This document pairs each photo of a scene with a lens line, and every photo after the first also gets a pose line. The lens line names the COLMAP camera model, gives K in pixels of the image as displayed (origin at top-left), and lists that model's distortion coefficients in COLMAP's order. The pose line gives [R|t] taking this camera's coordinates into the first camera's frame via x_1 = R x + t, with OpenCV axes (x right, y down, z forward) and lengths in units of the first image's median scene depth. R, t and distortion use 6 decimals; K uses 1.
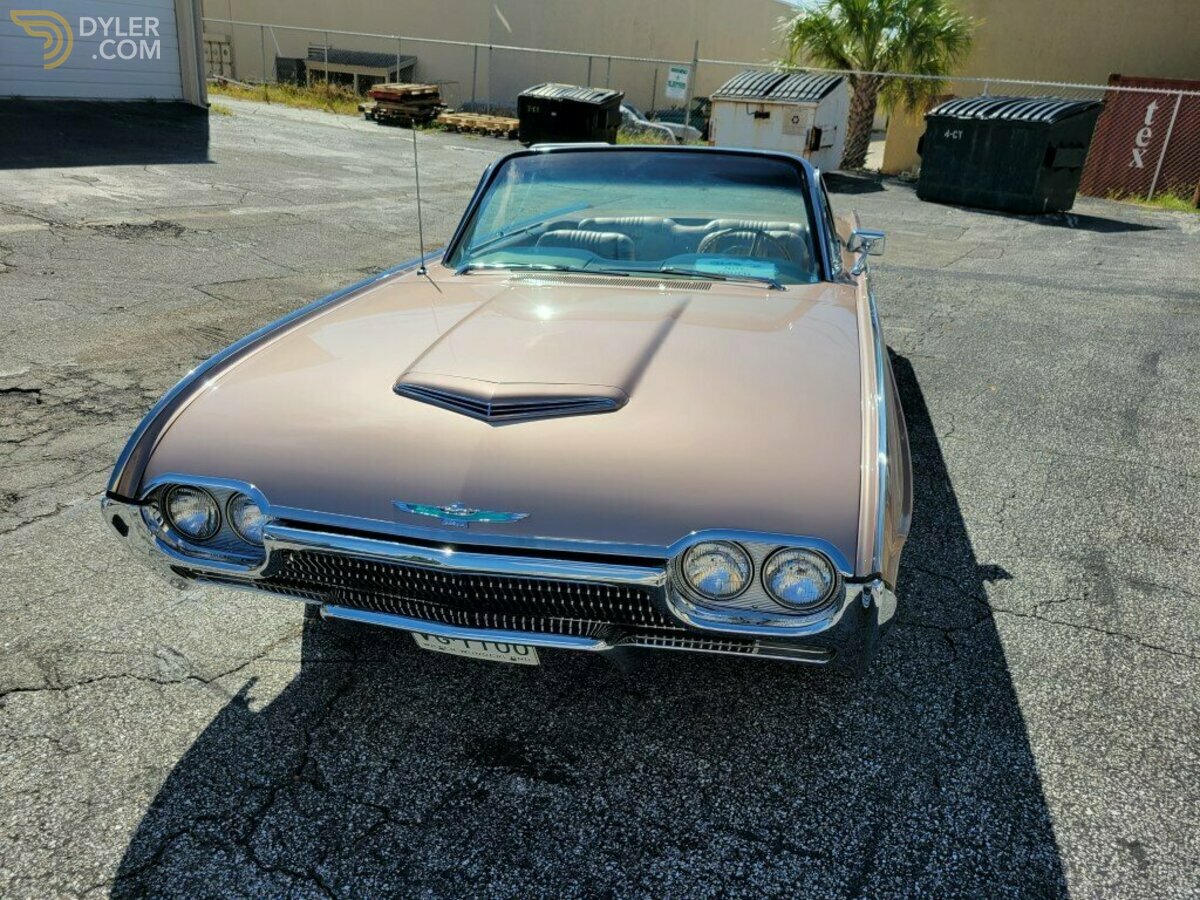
lens RADIAL K [[880.2, 0, 600.1], [0, 880.2, 443.7], [0, 0, 1]] dist [0.048744, -0.034323]
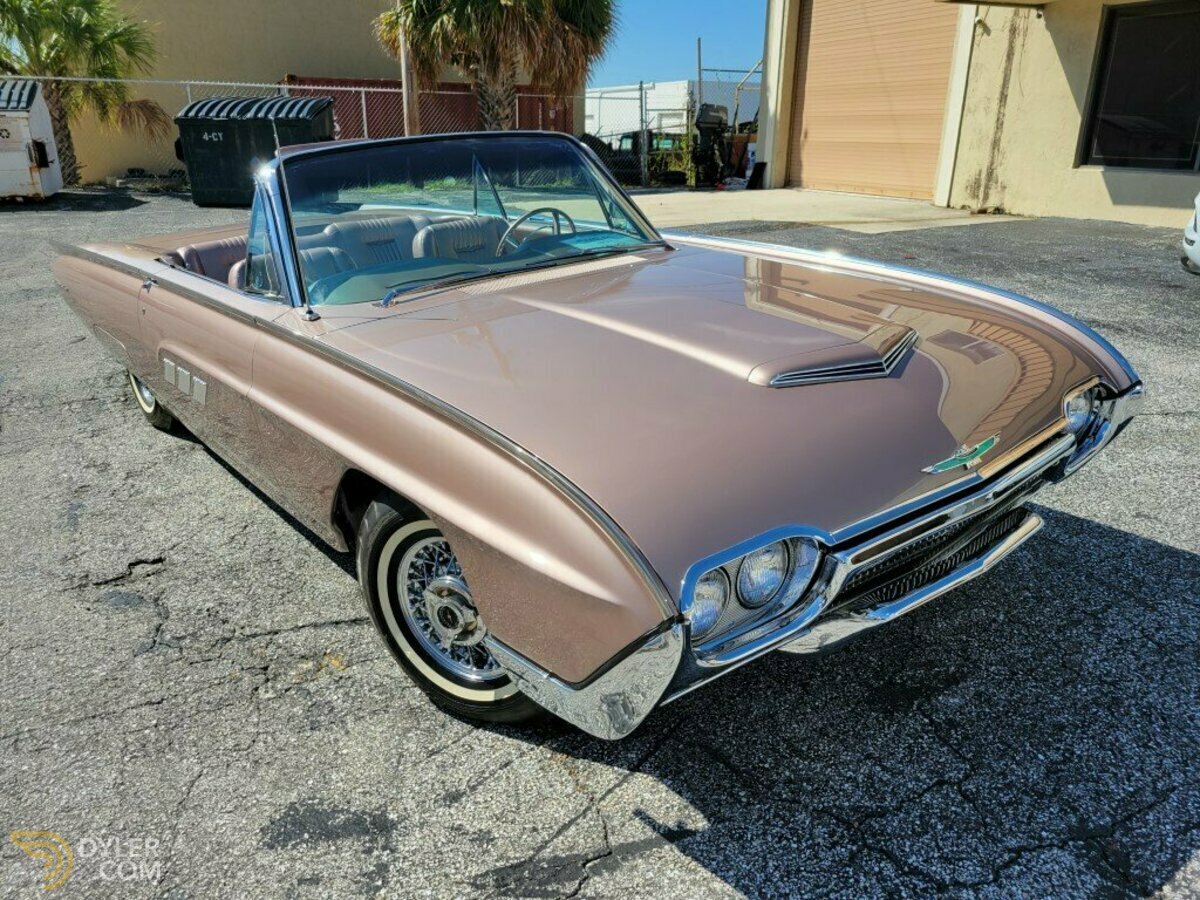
lens RADIAL K [[880.2, 0, 600.1], [0, 880.2, 443.7], [0, 0, 1]] dist [0.048744, -0.034323]
pose [[0.630106, -0.322437, 0.706400, -0.141543], [0.326775, 0.935345, 0.135457, -0.026078], [-0.704404, 0.145481, 0.694731, 0.070883]]
